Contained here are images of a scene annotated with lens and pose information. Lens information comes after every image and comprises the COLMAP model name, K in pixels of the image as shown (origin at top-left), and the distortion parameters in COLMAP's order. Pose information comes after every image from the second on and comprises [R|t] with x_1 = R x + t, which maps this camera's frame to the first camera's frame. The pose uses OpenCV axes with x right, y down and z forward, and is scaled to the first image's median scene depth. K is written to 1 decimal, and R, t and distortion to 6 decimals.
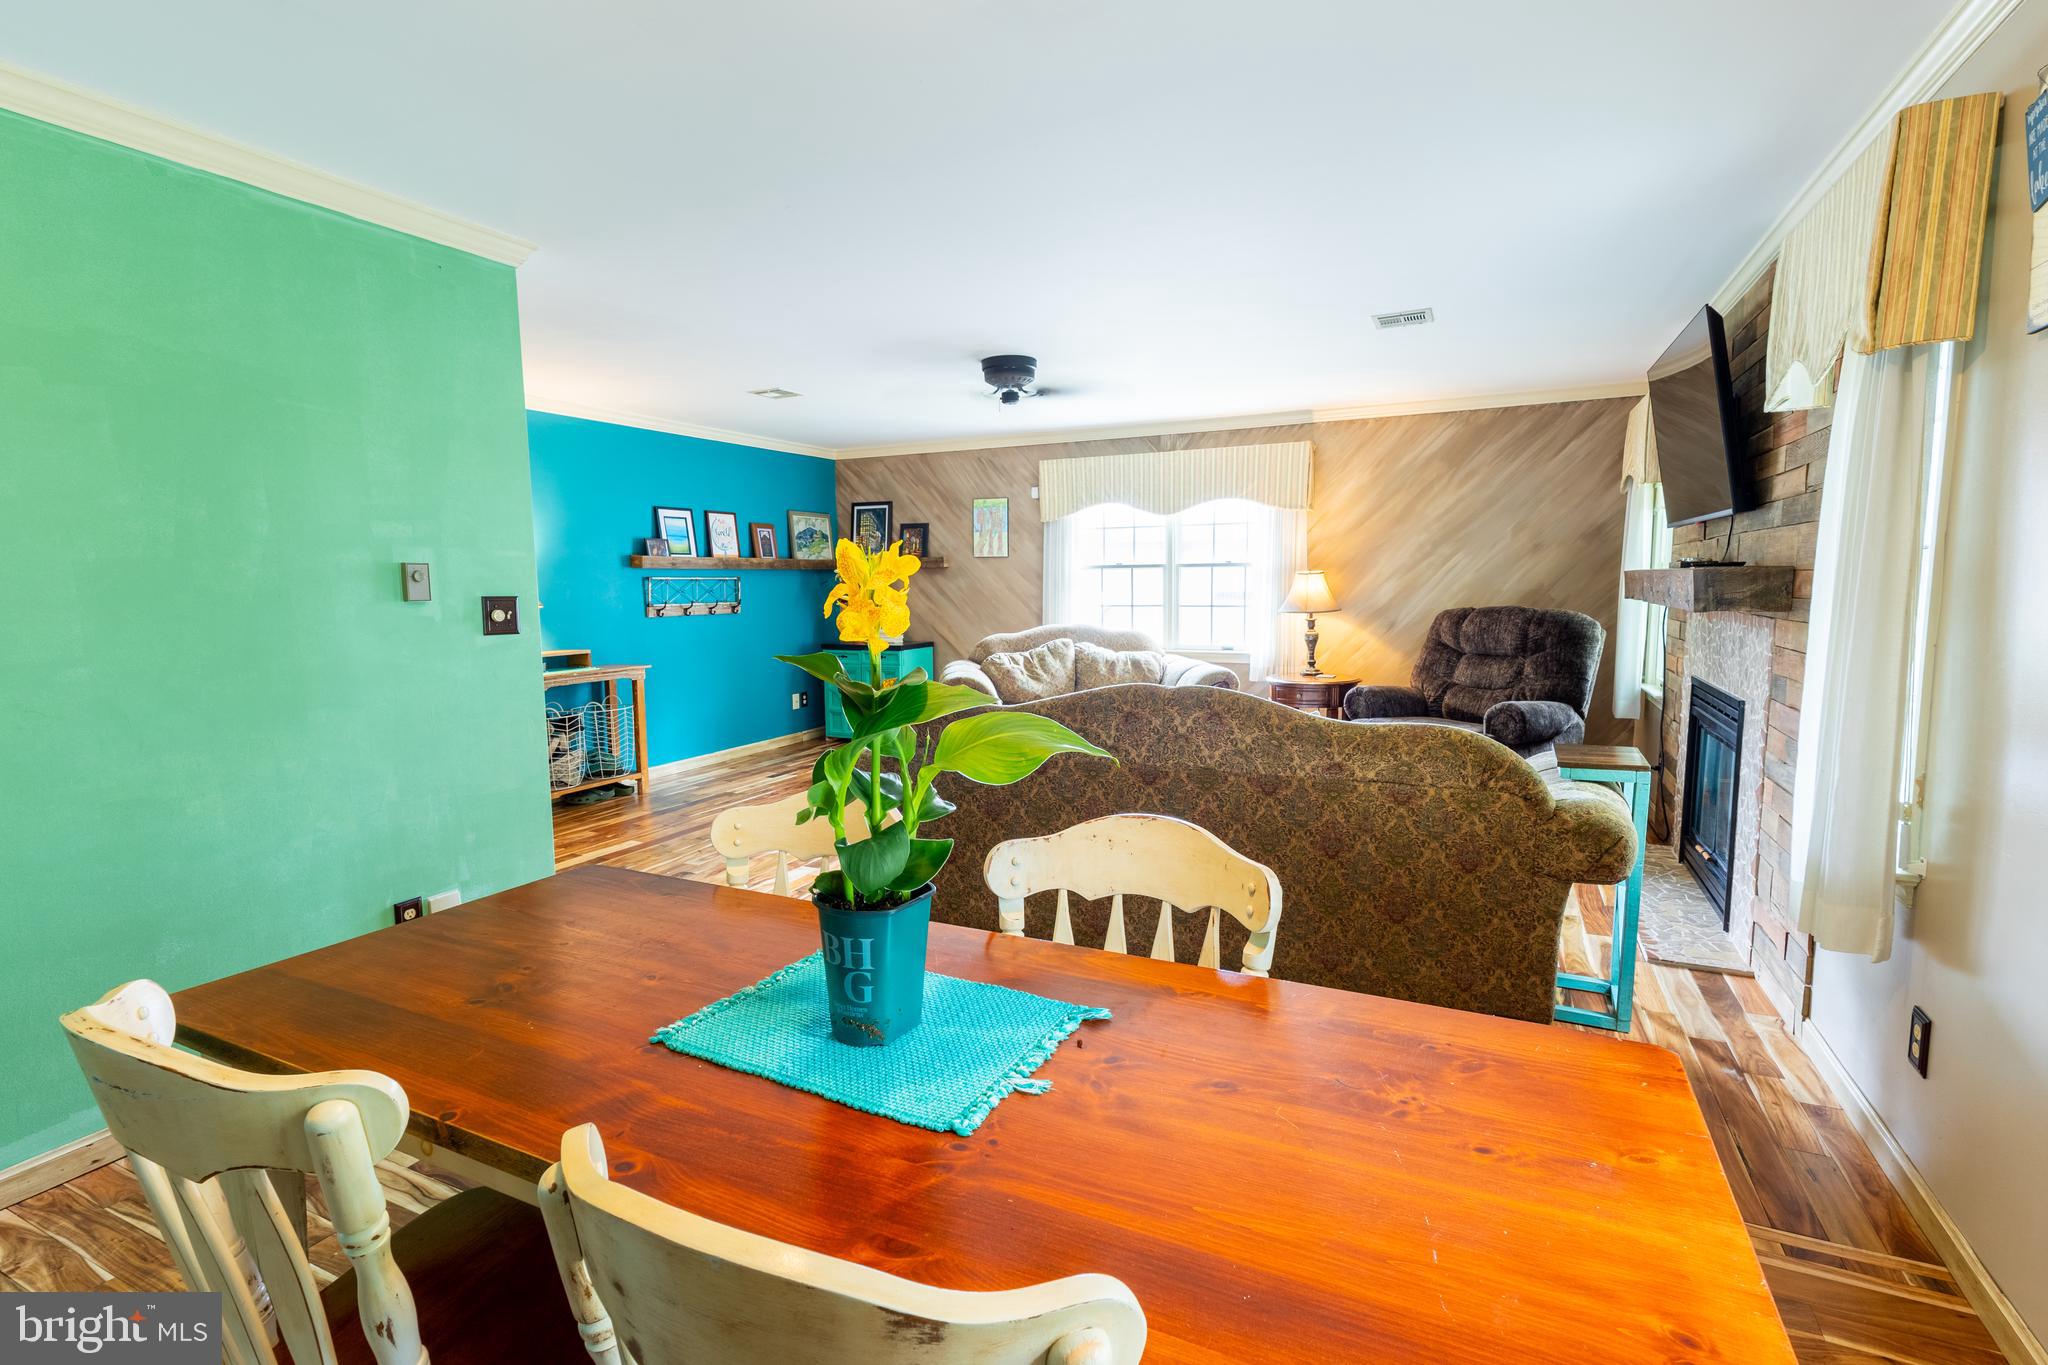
lens RADIAL K [[965.6, 0, 1016.3], [0, 965.6, 686.4], [0, 0, 1]] dist [-0.001952, 0.000062]
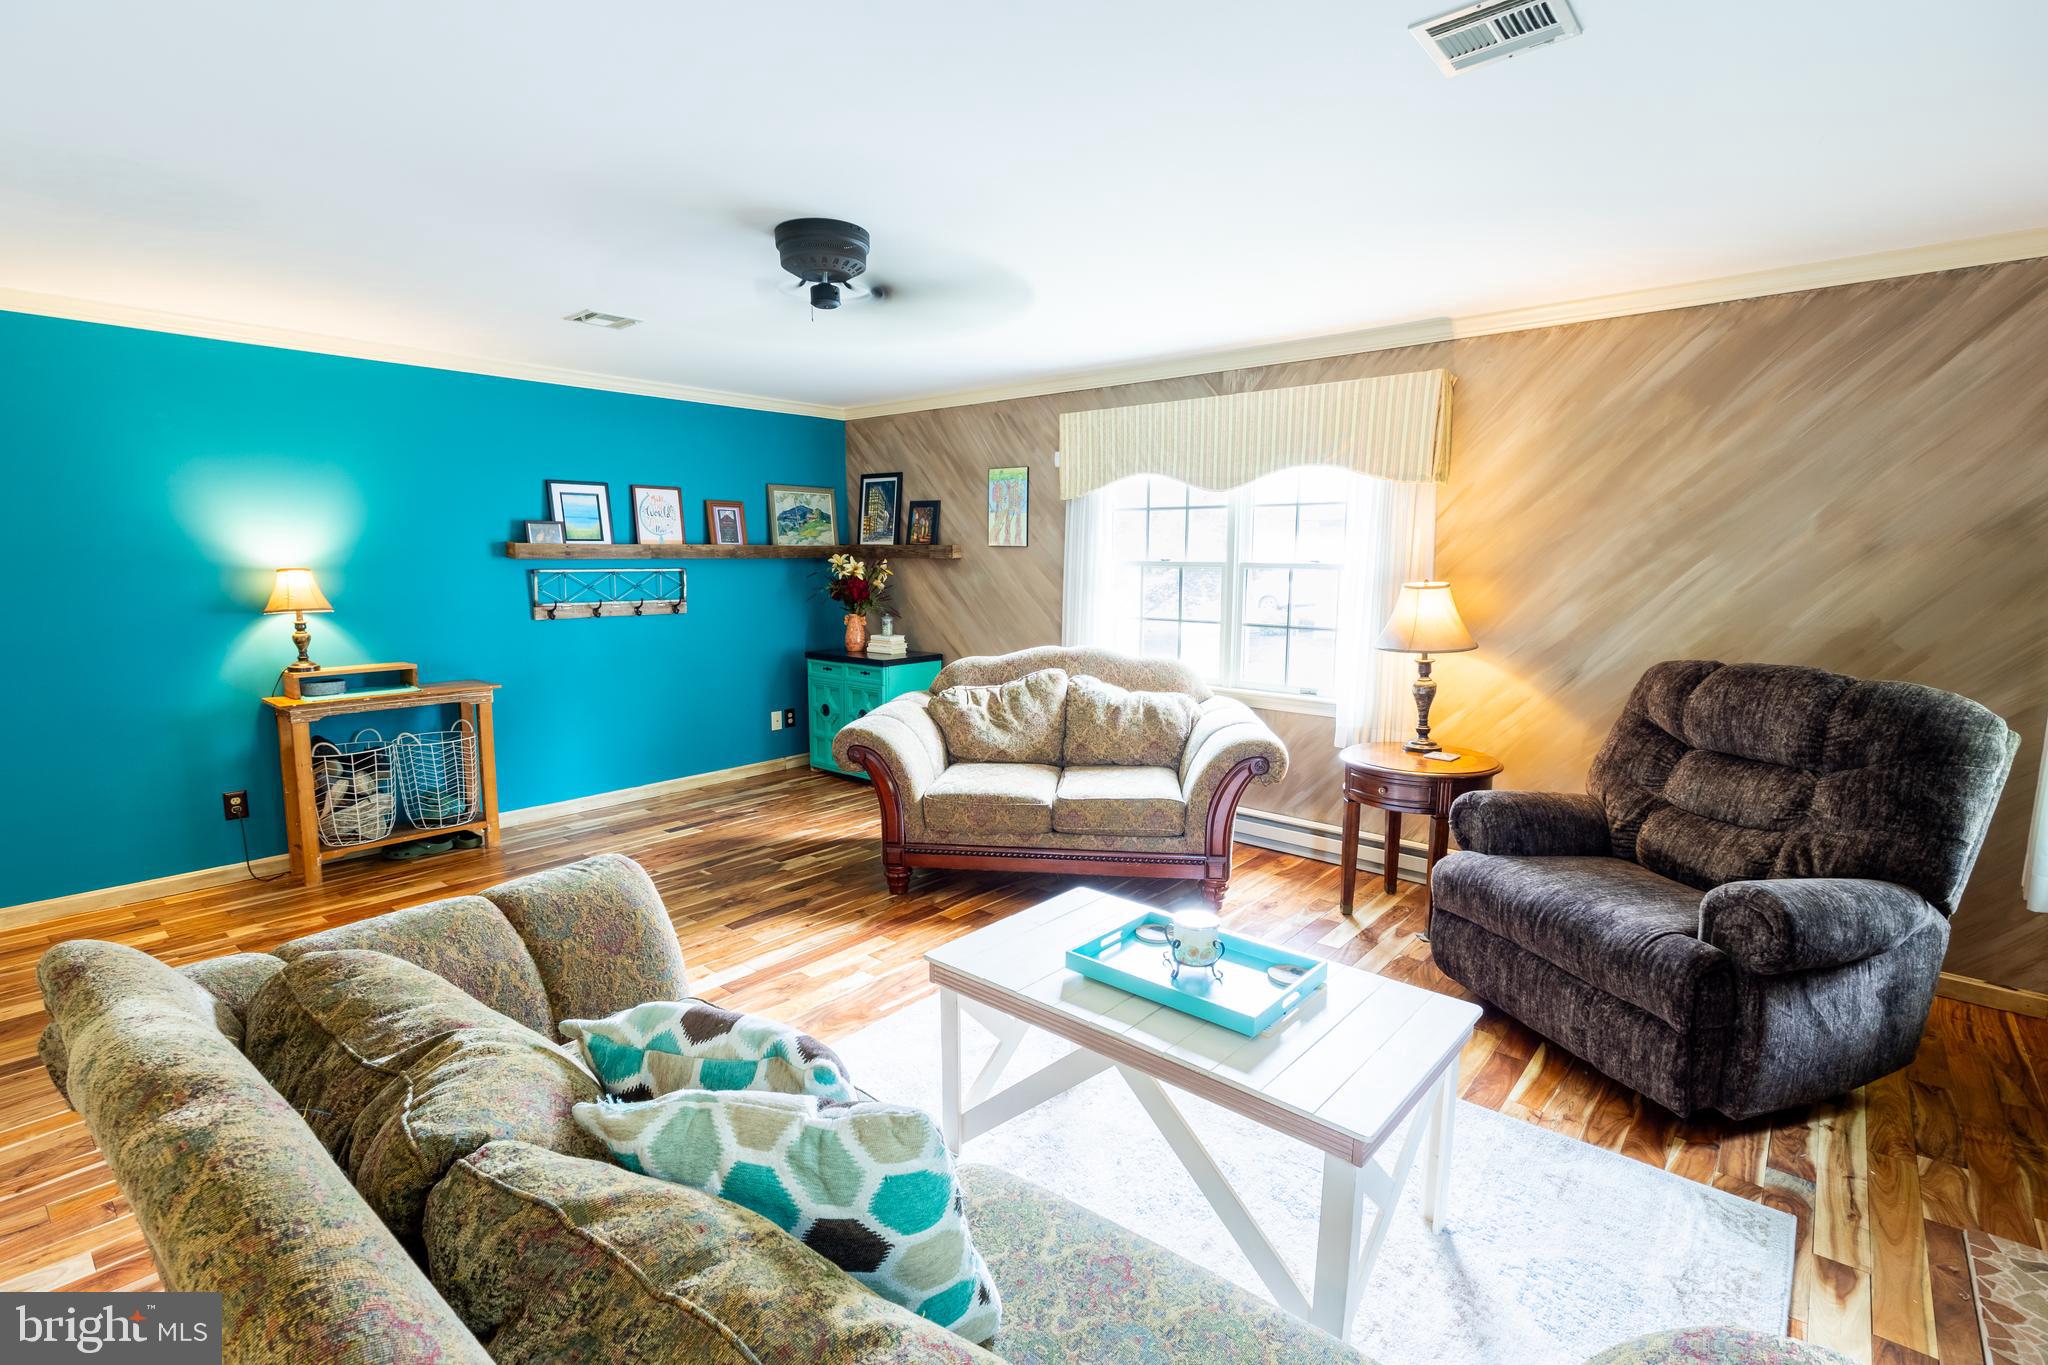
lens RADIAL K [[949.5, 0, 1013.2], [0, 949.5, 685.5], [0, 0, 1]] dist [0.003254, 0.000733]
pose [[0.966615, 0.050854, -0.251135, 0.201100], [-0.043067, 0.998409, 0.036410, -0.063562], [0.252587, -0.024379, 0.967267, 0.340941]]
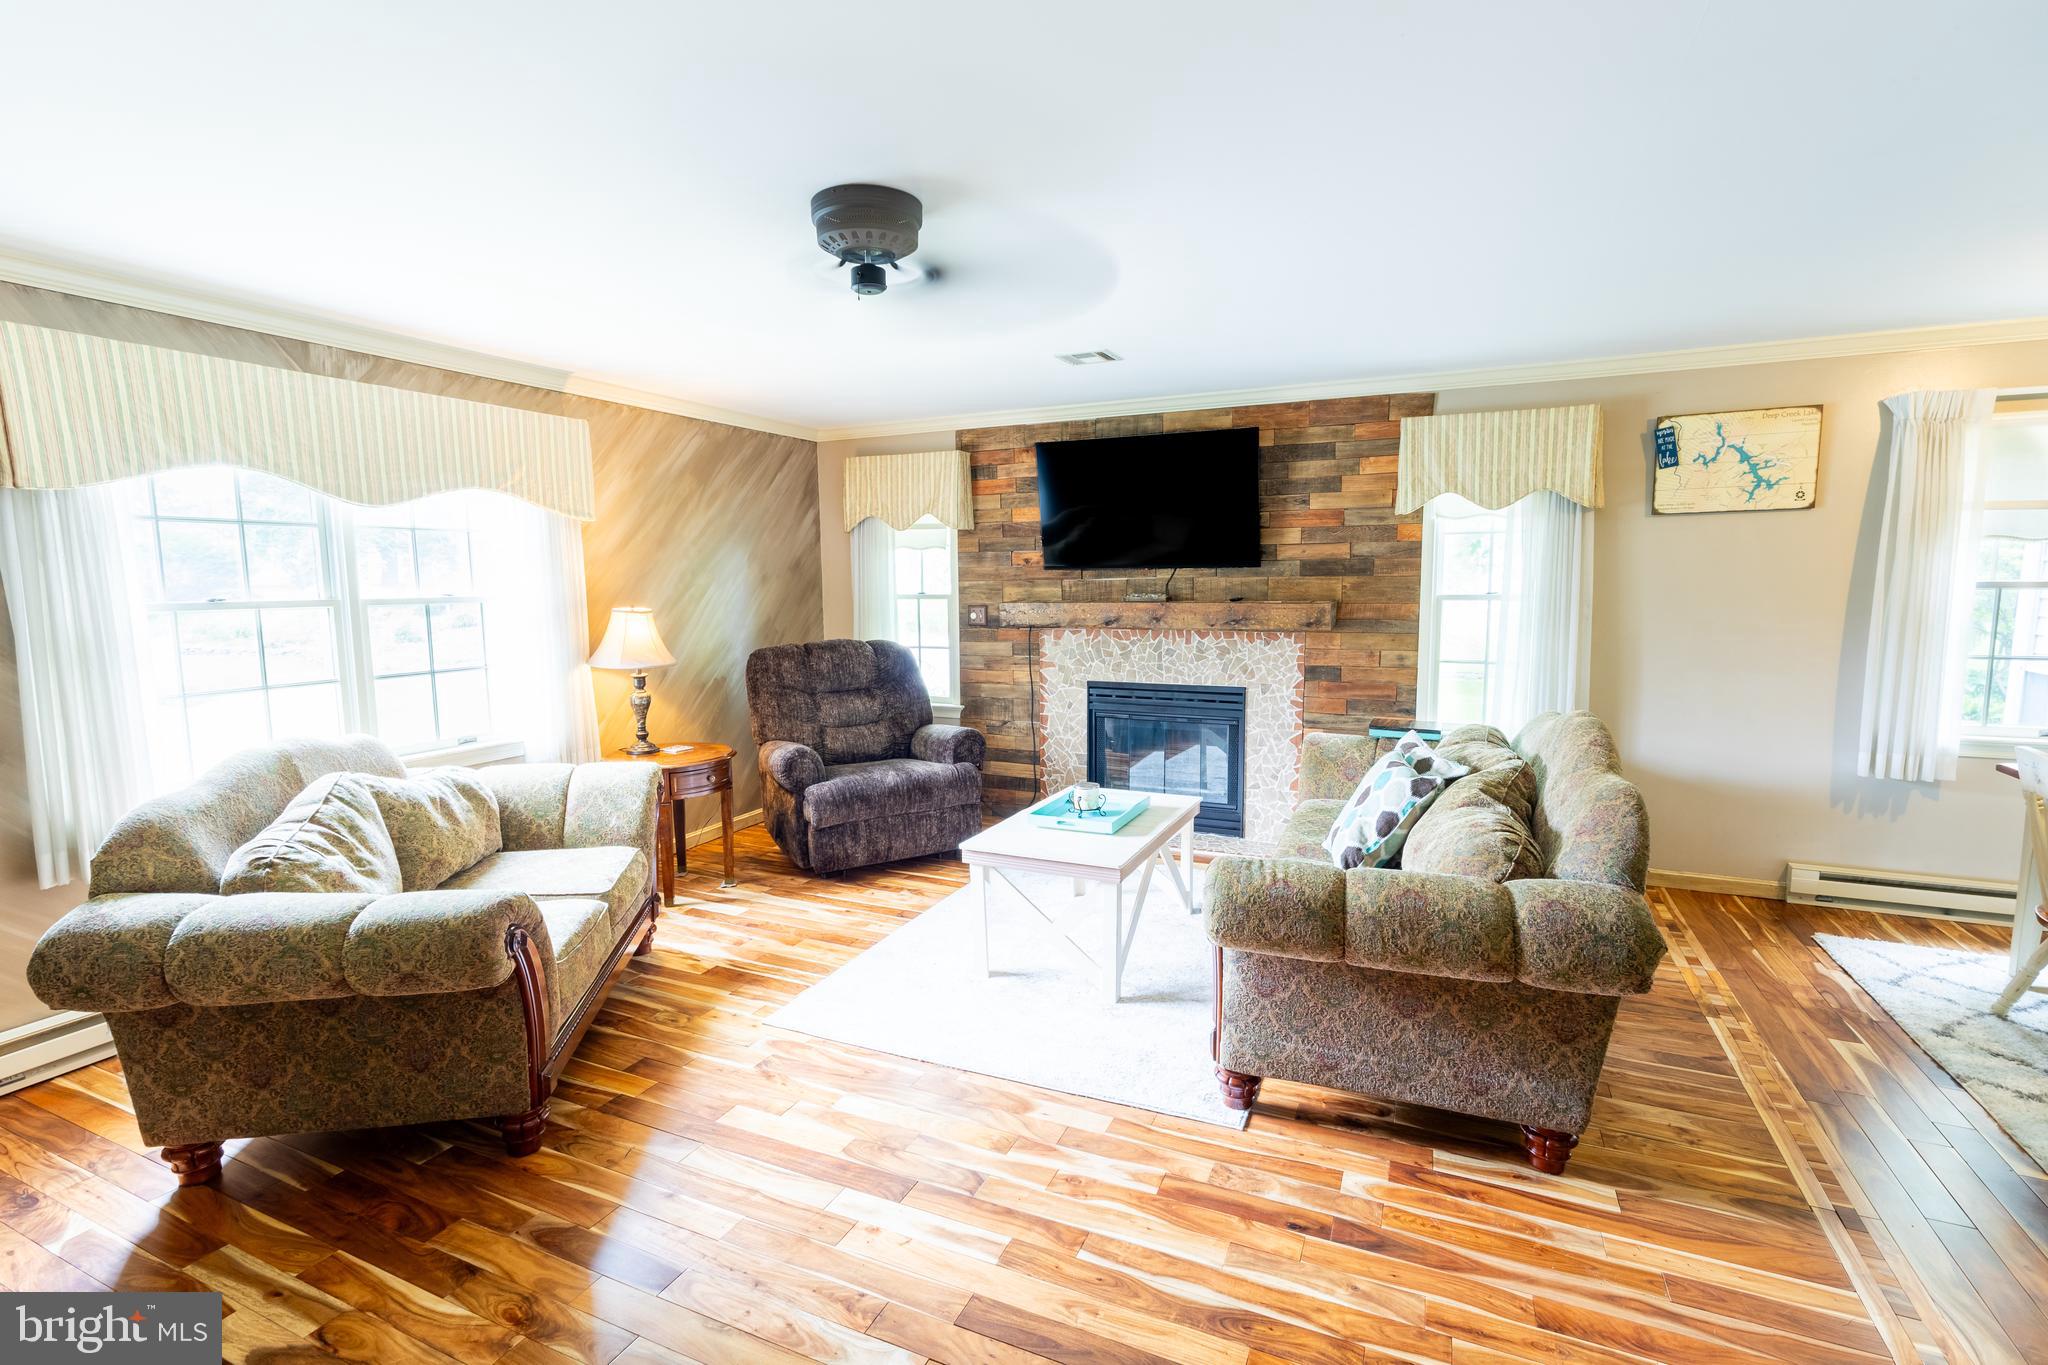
lens RADIAL K [[949.5, 0, 1013.2], [0, 949.5, 685.5], [0, 0, 1]] dist [0.003254, 0.000733]
pose [[-0.019029, -0.101682, 0.994635, -0.392284], [0.121211, 0.987243, 0.103245, -0.099498], [-0.992444, 0.122525, -0.006461, 0.718804]]
